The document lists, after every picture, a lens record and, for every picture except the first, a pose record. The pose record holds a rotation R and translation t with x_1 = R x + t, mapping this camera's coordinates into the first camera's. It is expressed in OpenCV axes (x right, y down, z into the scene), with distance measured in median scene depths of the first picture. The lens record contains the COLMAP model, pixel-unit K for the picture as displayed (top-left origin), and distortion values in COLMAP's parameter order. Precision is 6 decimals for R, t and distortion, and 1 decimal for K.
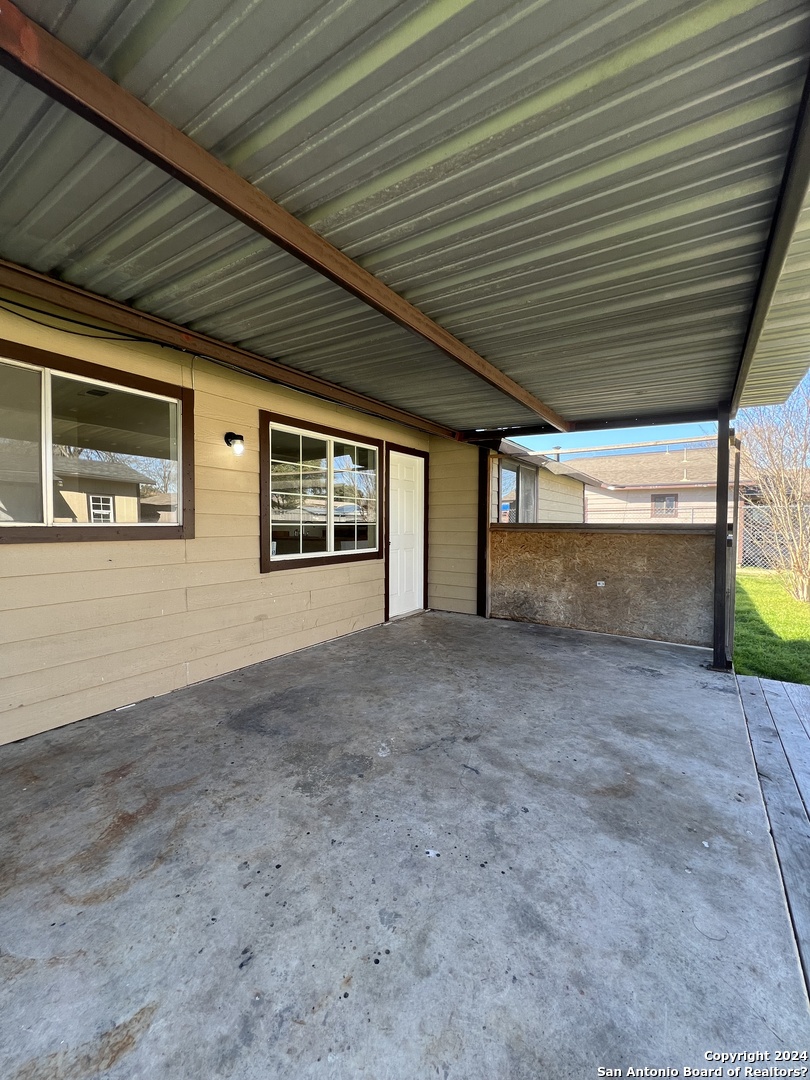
lens RADIAL K [[430.7, 0, 410.5], [0, 430.7, 536.9], [0, 0, 1]] dist [0.000758, 0.000229]
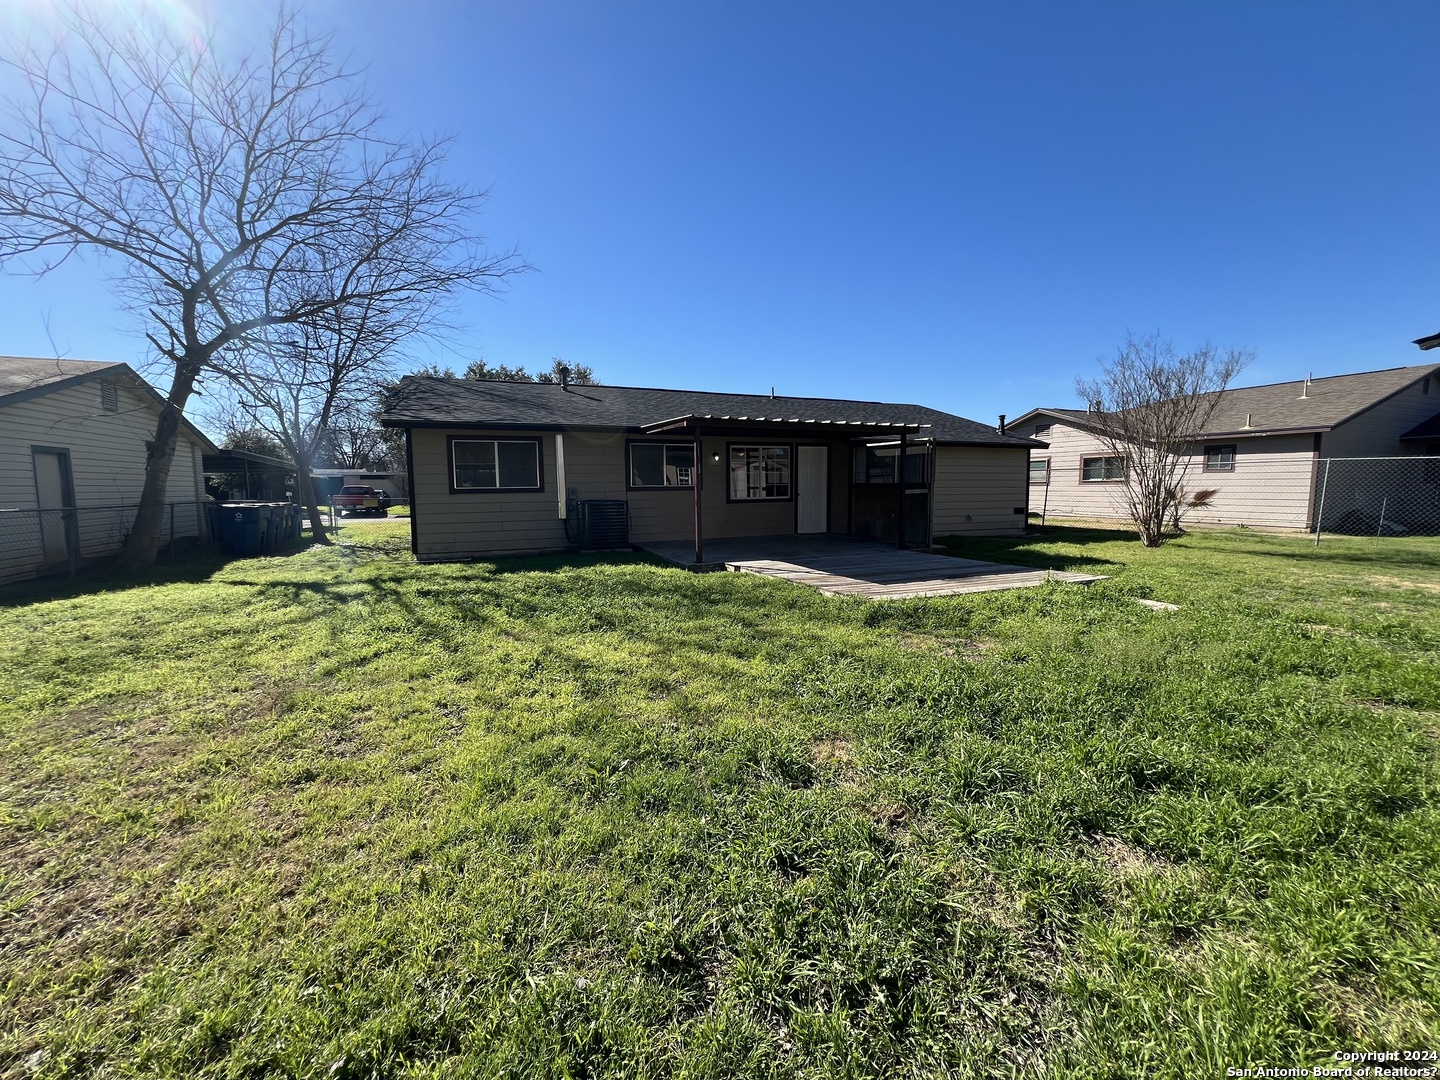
lens RADIAL K [[574.2, 0, 718.6], [0, 574.2, 539.4], [0, 0, 1]] dist [0.000758, 0.000229]
pose [[0.835461, 0.047415, -0.547500, 1.042018], [-0.008632, 0.997280, 0.073195, 0.030971], [0.549482, -0.056426, 0.833598, -1.324262]]
